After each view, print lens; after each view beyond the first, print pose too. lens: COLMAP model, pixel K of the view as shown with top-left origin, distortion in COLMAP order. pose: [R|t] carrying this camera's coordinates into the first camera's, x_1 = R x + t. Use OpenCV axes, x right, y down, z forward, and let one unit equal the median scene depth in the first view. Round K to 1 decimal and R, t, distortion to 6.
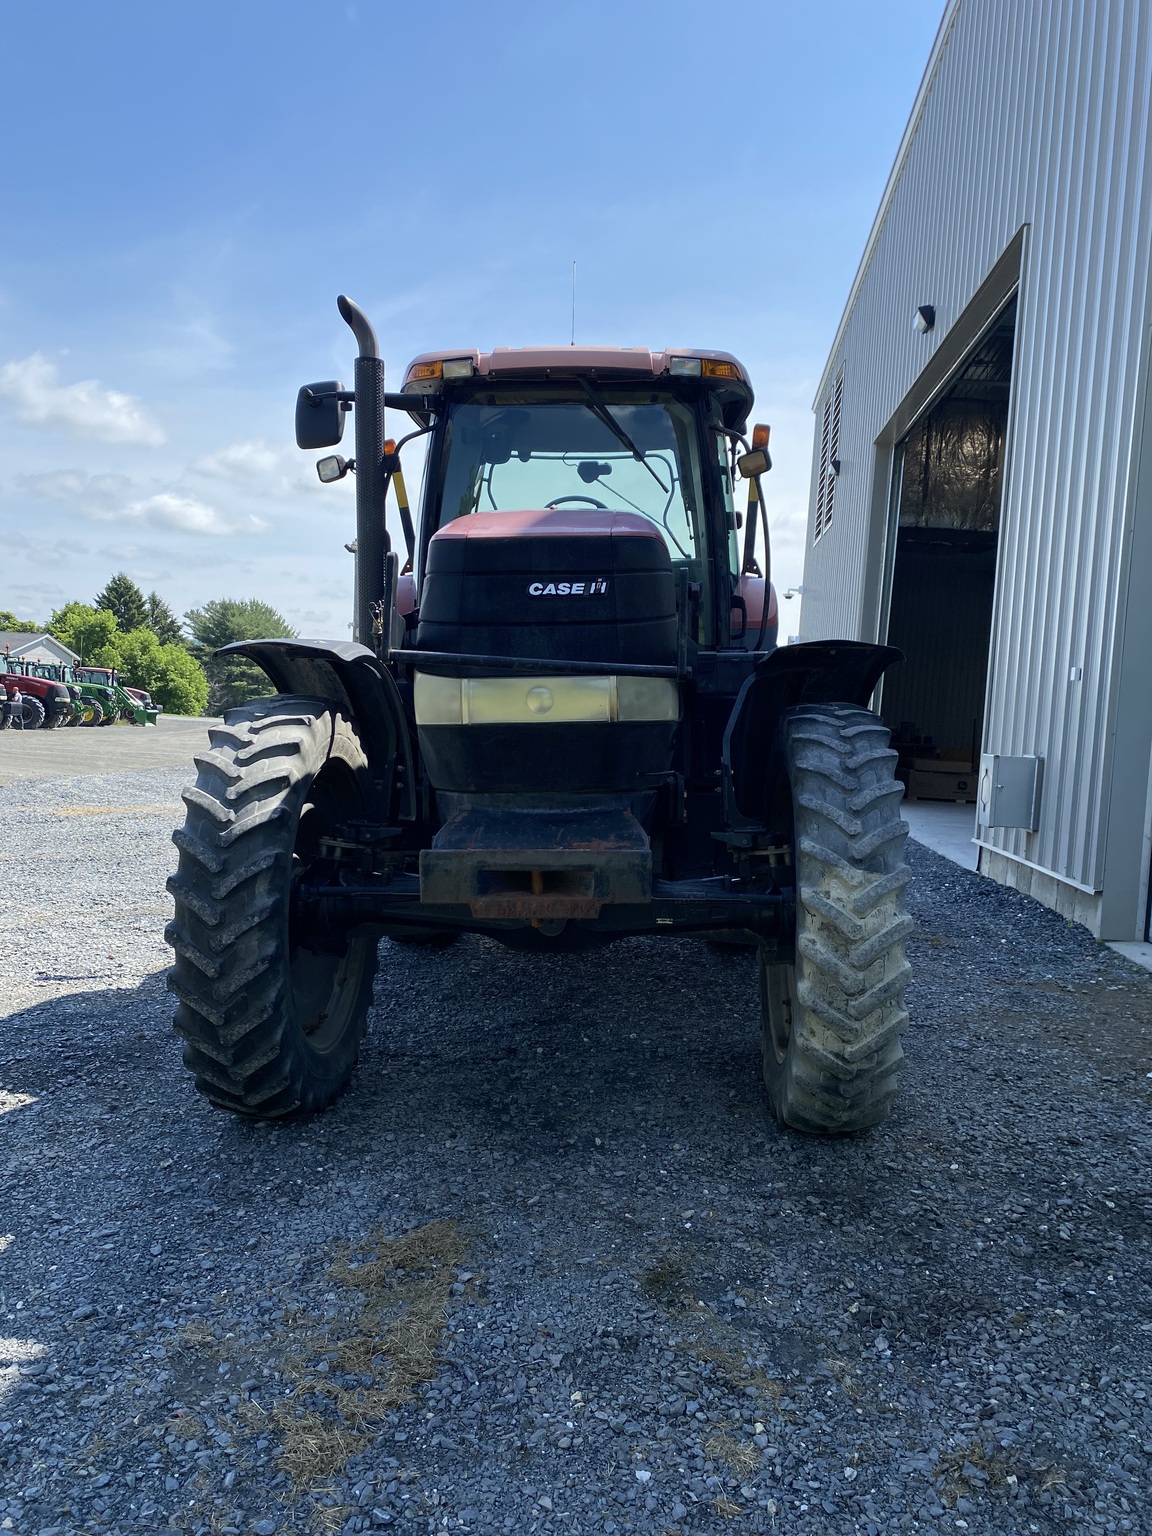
lens RADIAL K [[1161.7, 0, 576.0], [0, 1161.7, 768.0], [0, 0, 1]] dist [0.068951, -0.129612]
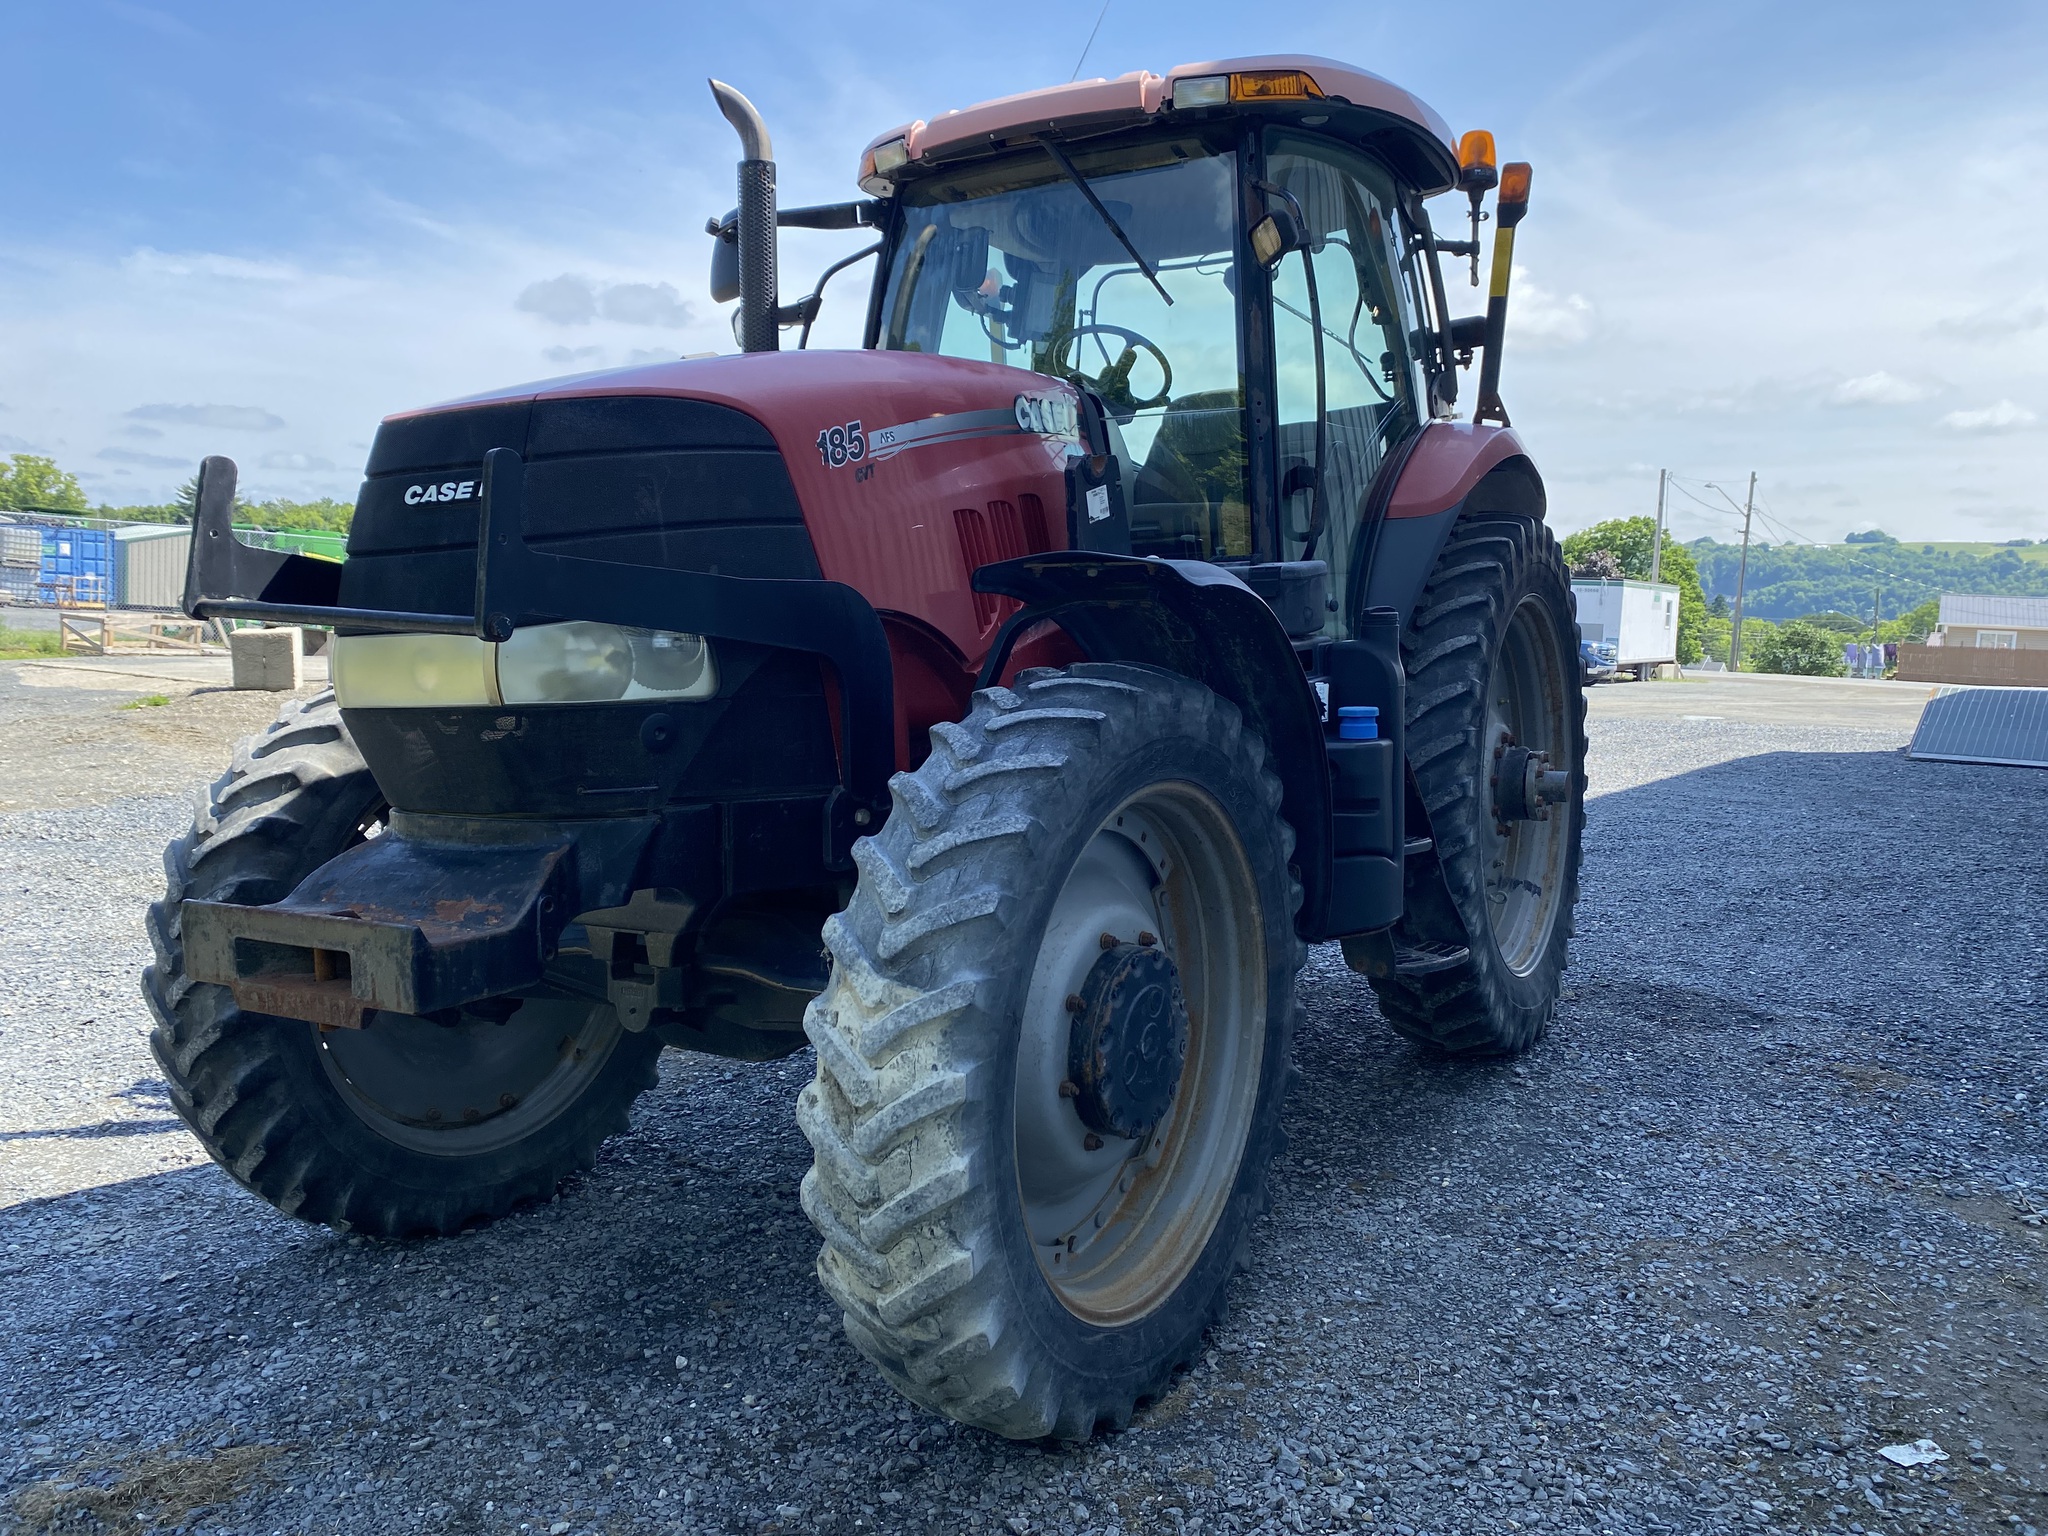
lens RADIAL K [[1548.9, 0, 1029.4], [0, 1548.9, 747.1], [0, 0, 1]] dist [0.068951, -0.129612]
pose [[0.877274, 0.020652, -0.479545, 0.647923], [-0.011577, 0.999694, 0.021872, -0.037445], [0.479850, -0.013636, 0.877244, 0.397567]]
